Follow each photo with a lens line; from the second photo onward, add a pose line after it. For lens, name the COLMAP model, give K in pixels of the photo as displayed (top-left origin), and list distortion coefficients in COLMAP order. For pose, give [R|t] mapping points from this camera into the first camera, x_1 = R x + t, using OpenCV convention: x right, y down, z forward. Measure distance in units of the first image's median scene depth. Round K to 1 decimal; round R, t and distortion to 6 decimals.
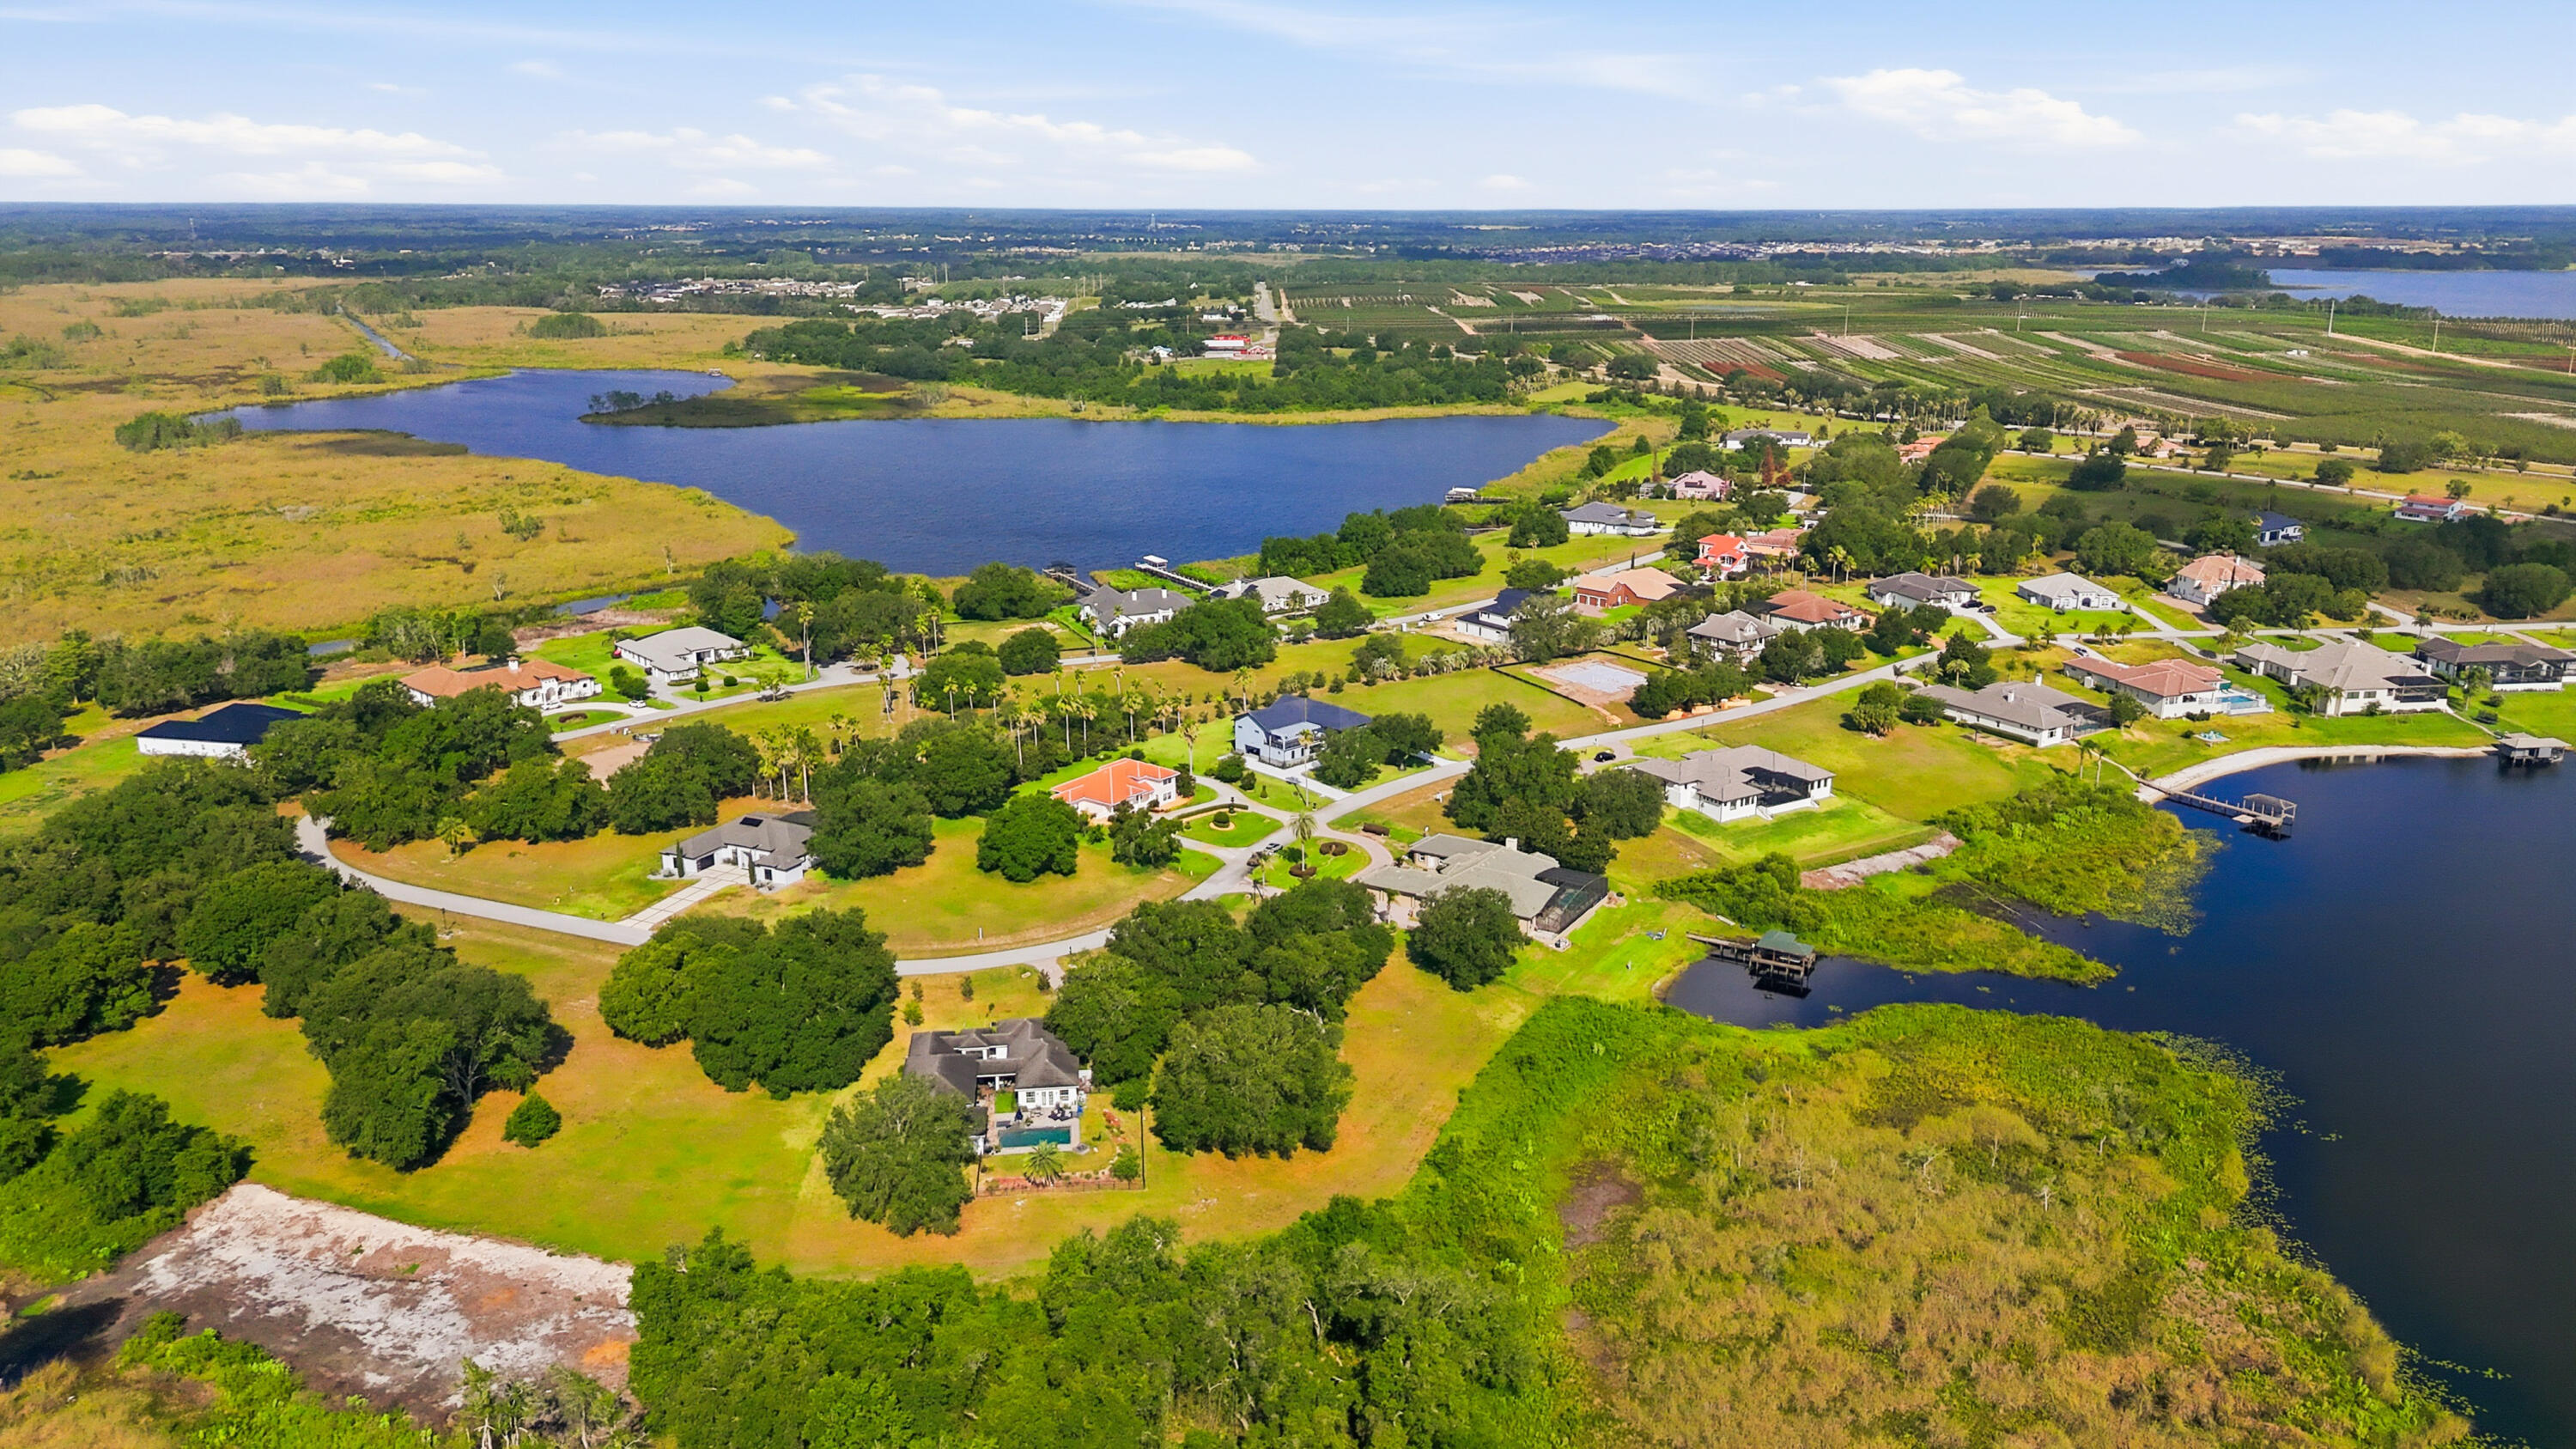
lens RADIAL K [[1826.9, 0, 1282.8], [0, 1826.9, 727.2], [0, 0, 1]] dist [0.069058, -0.064791]
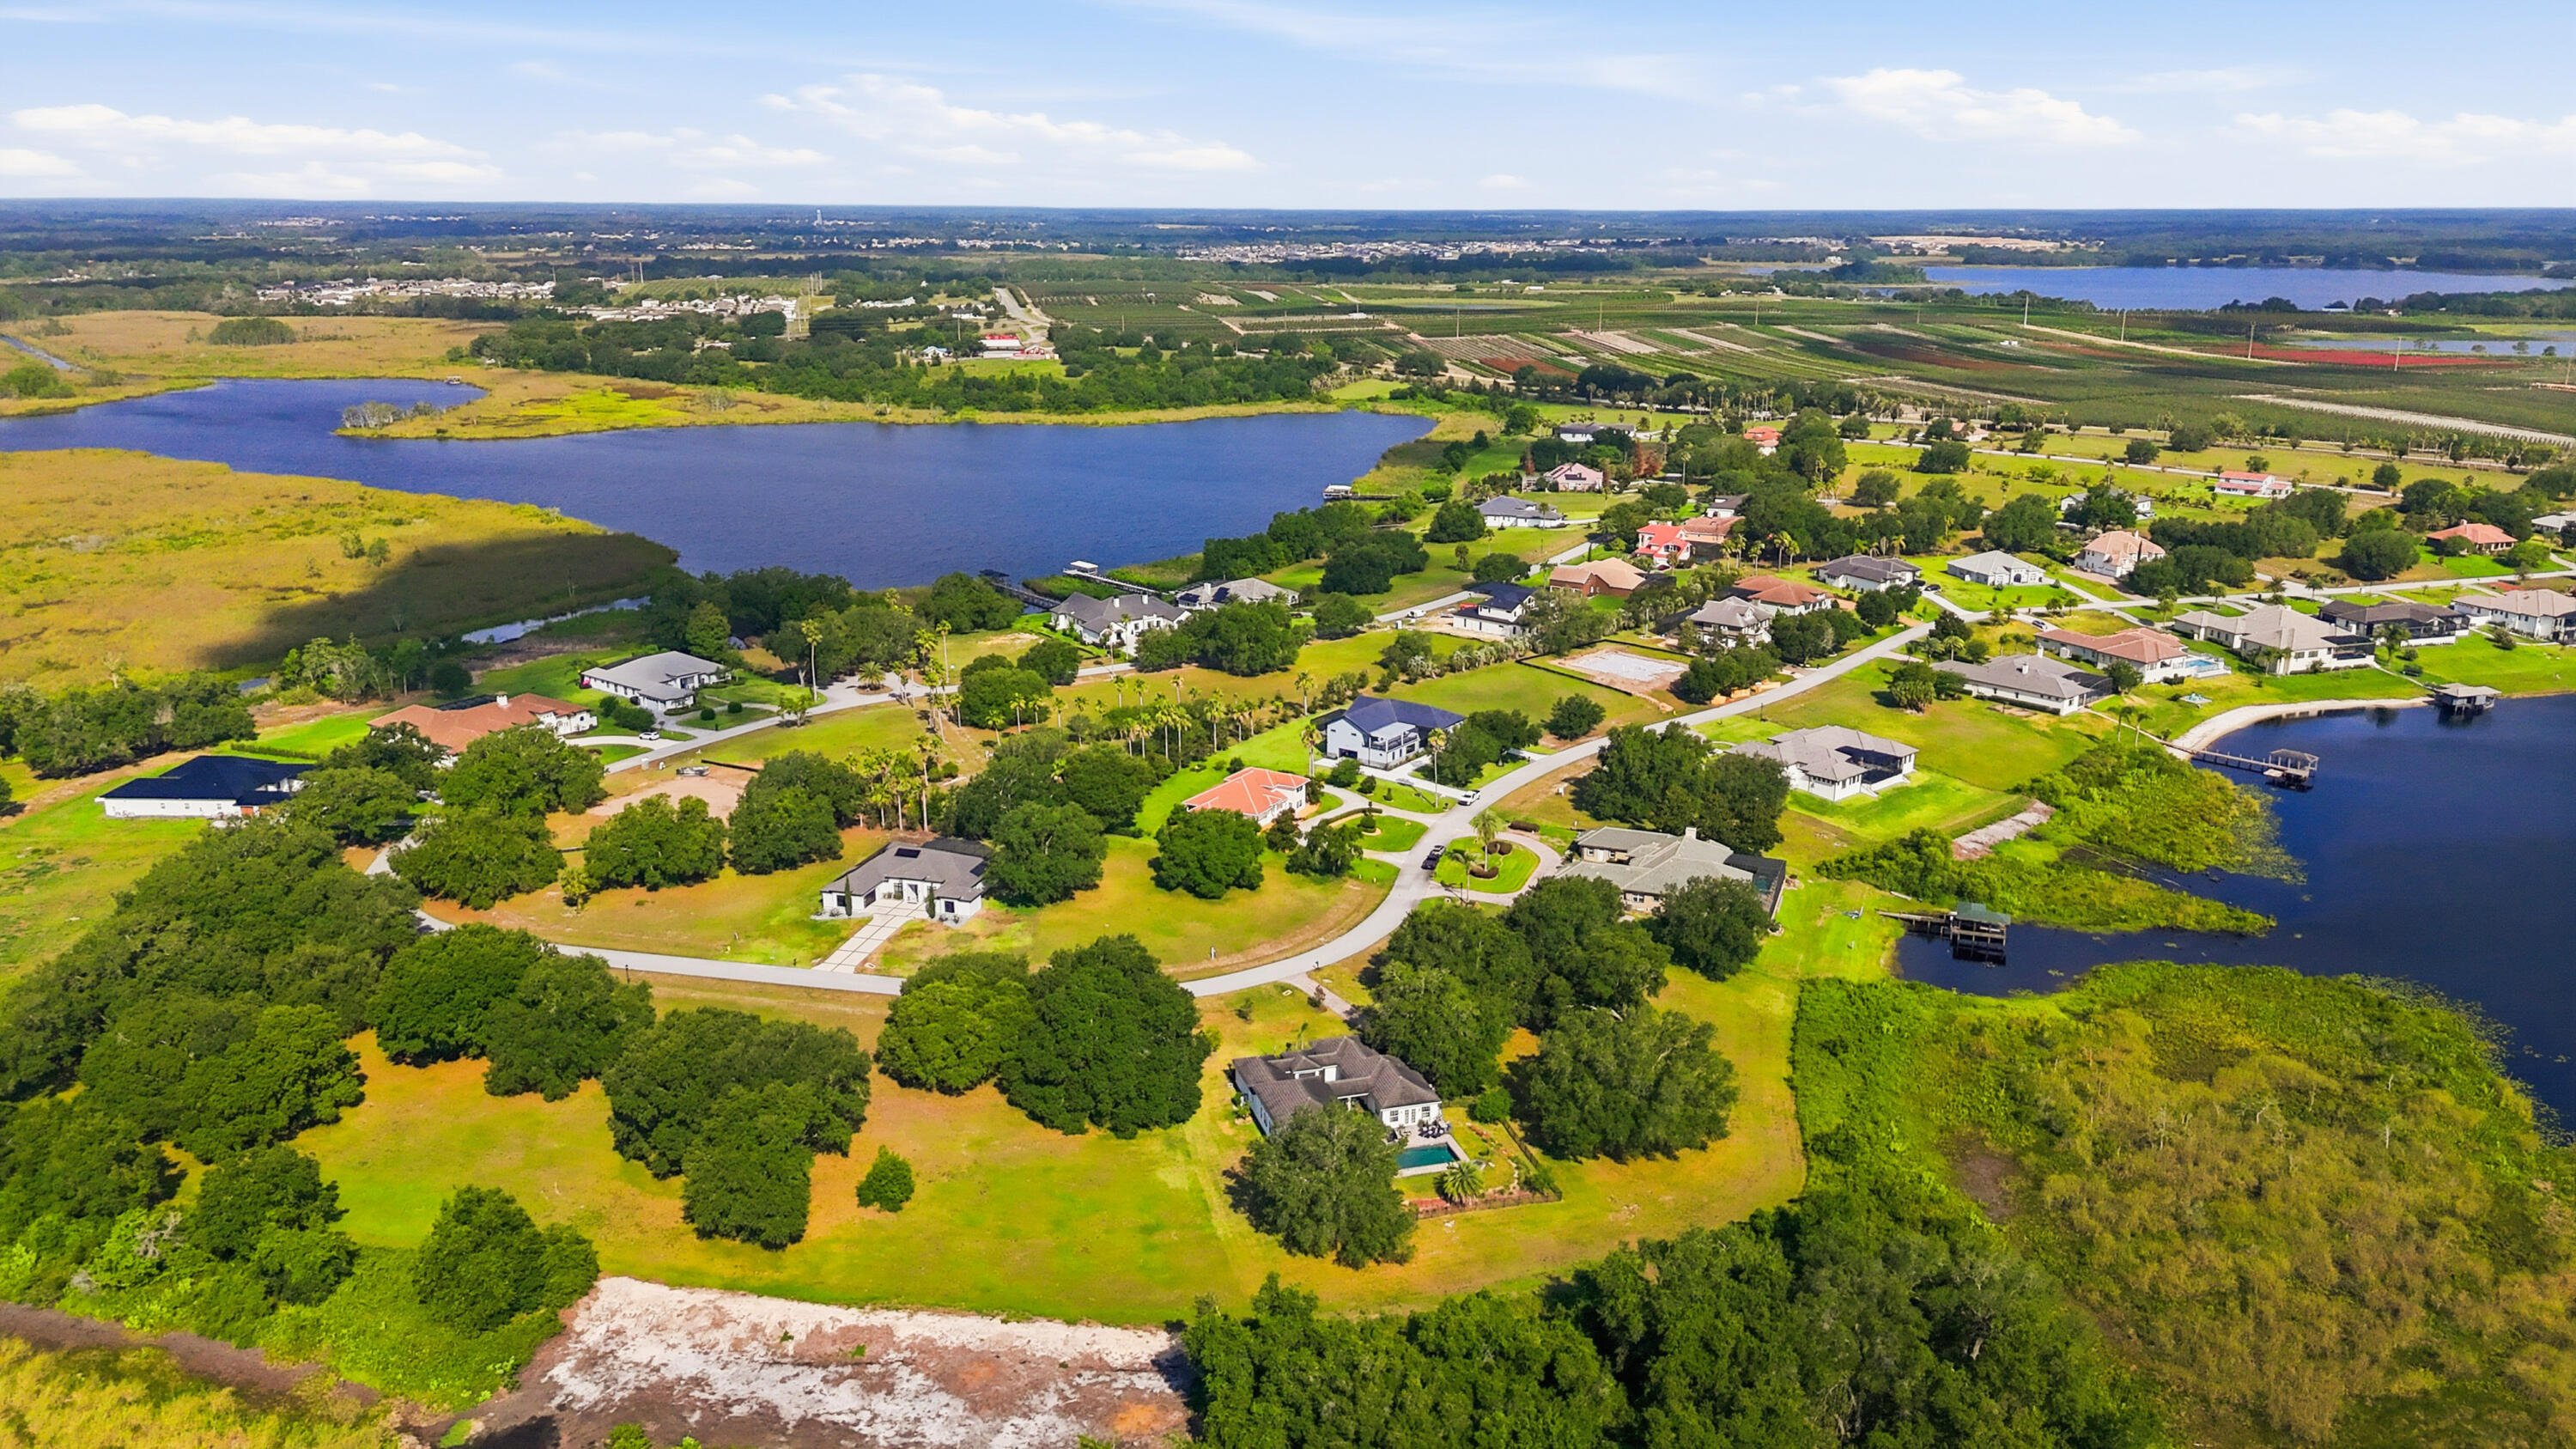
lens RADIAL K [[1826.9, 0, 1282.8], [0, 1826.9, 727.2], [0, 0, 1]] dist [0.069058, -0.064791]
pose [[0.985334, -0.045316, 0.164512, -0.191620], [0.045199, 0.998968, 0.004459, -0.006867], [-0.164544, 0.003042, 0.986365, 0.025416]]
